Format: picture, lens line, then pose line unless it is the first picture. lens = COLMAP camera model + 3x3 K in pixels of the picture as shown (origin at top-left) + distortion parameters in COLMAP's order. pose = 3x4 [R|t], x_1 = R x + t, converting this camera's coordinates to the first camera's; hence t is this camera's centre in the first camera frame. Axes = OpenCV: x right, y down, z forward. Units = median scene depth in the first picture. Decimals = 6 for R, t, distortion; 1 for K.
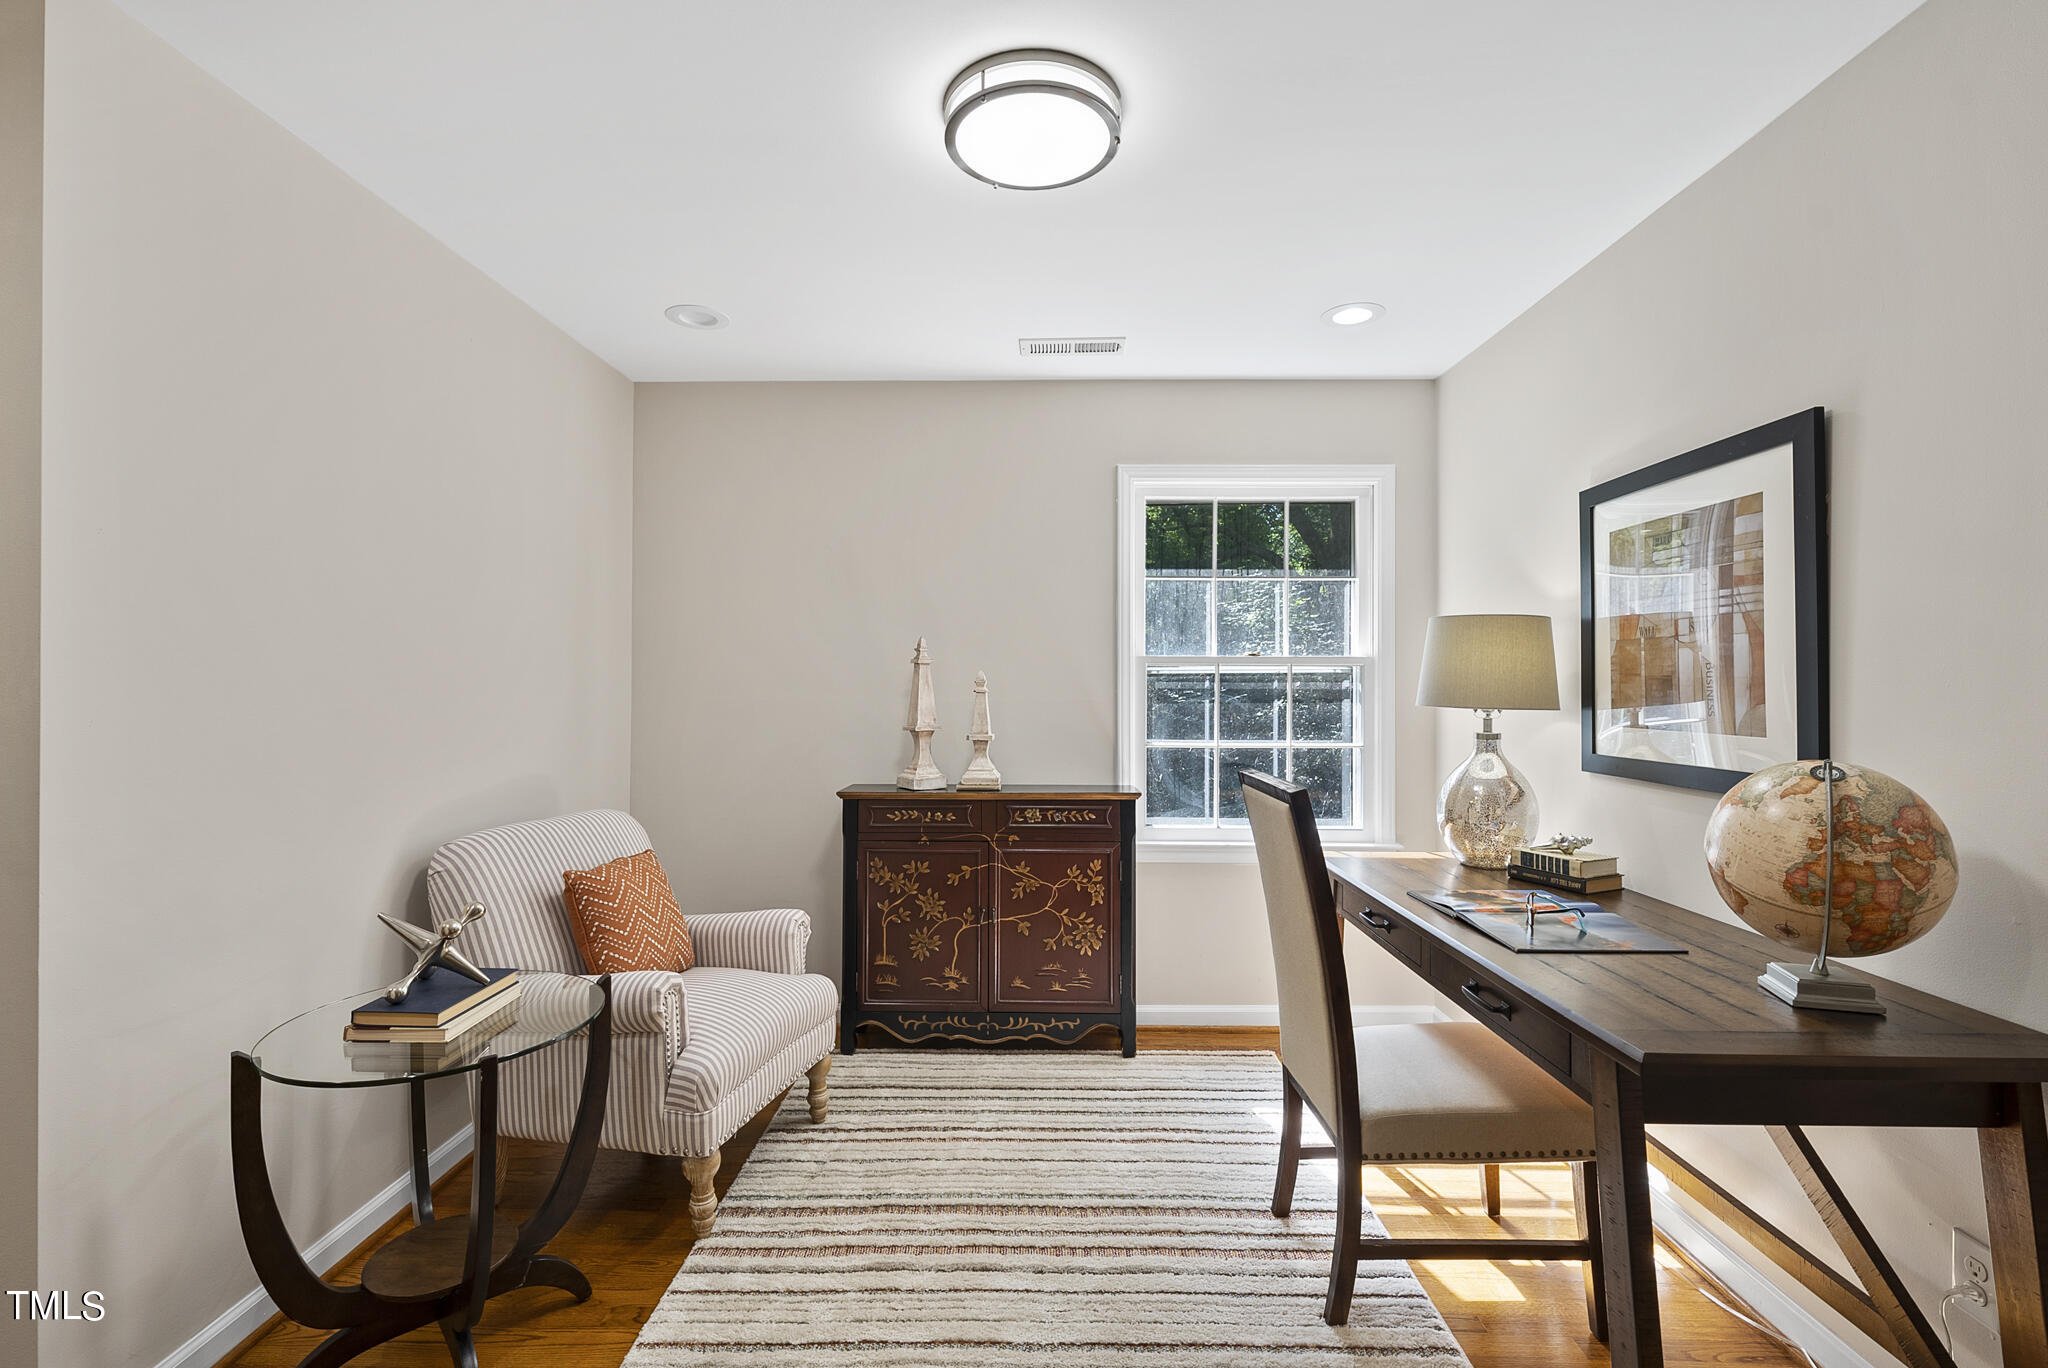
lens RADIAL K [[917.7, 0, 1024.2], [0, 917.7, 677.7], [0, 0, 1]] dist [0.004303, 0.000427]
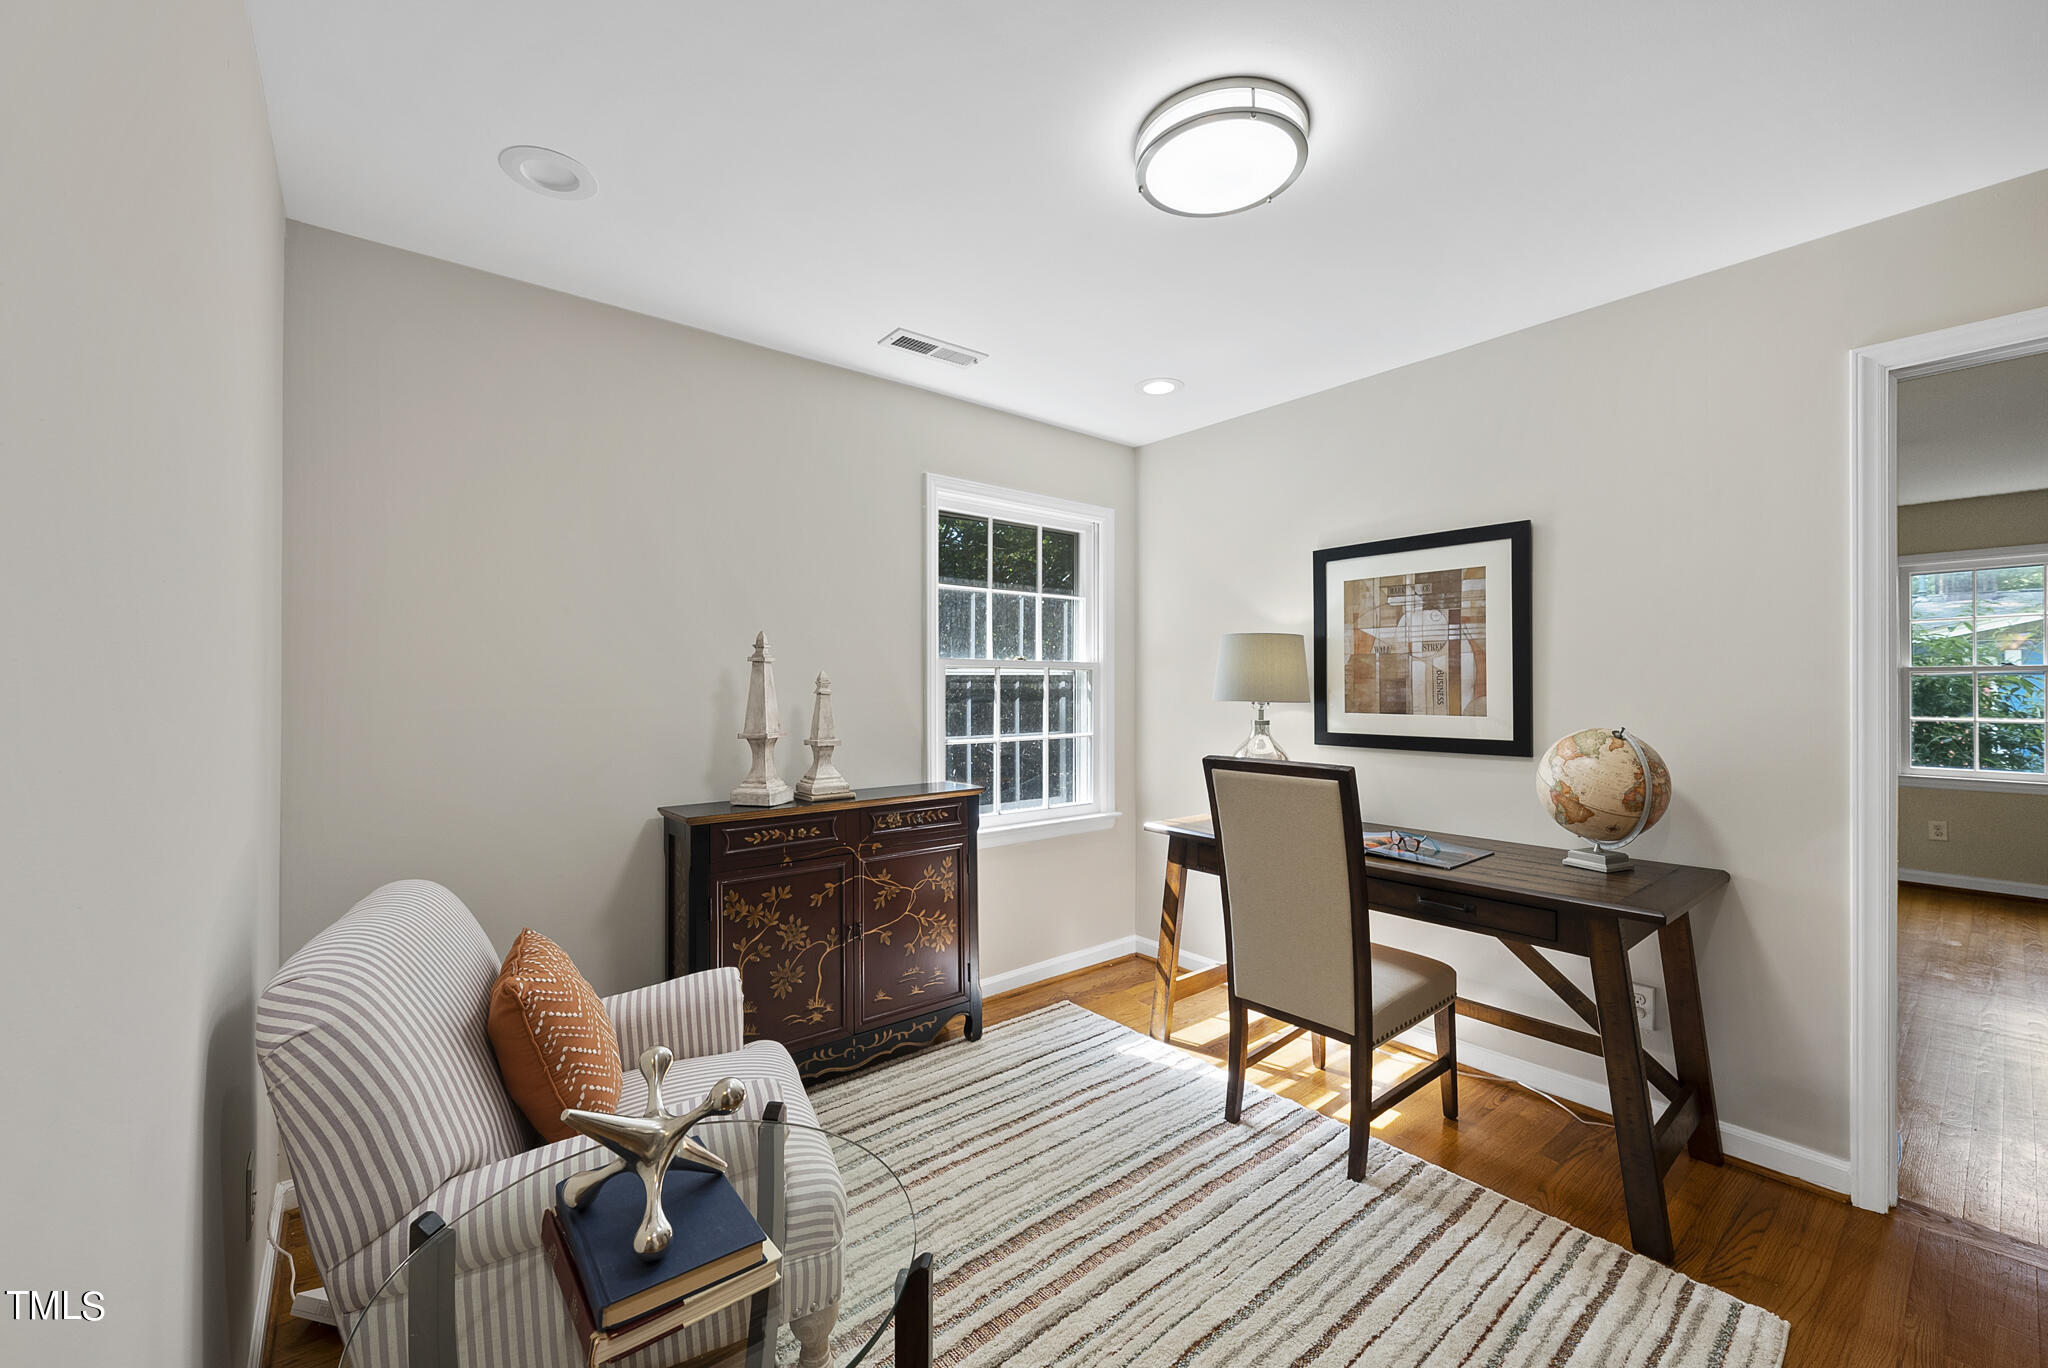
lens RADIAL K [[814.0, 0, 1017.6], [0, 814.0, 678.3], [0, 0, 1]] dist [-0.000850, 0.000050]
pose [[0.760890, 0.003386, 0.648873, -0.452274], [-0.002901, 0.999994, -0.001817, 0.000961], [-0.648875, -0.000500, 0.760895, 0.260117]]
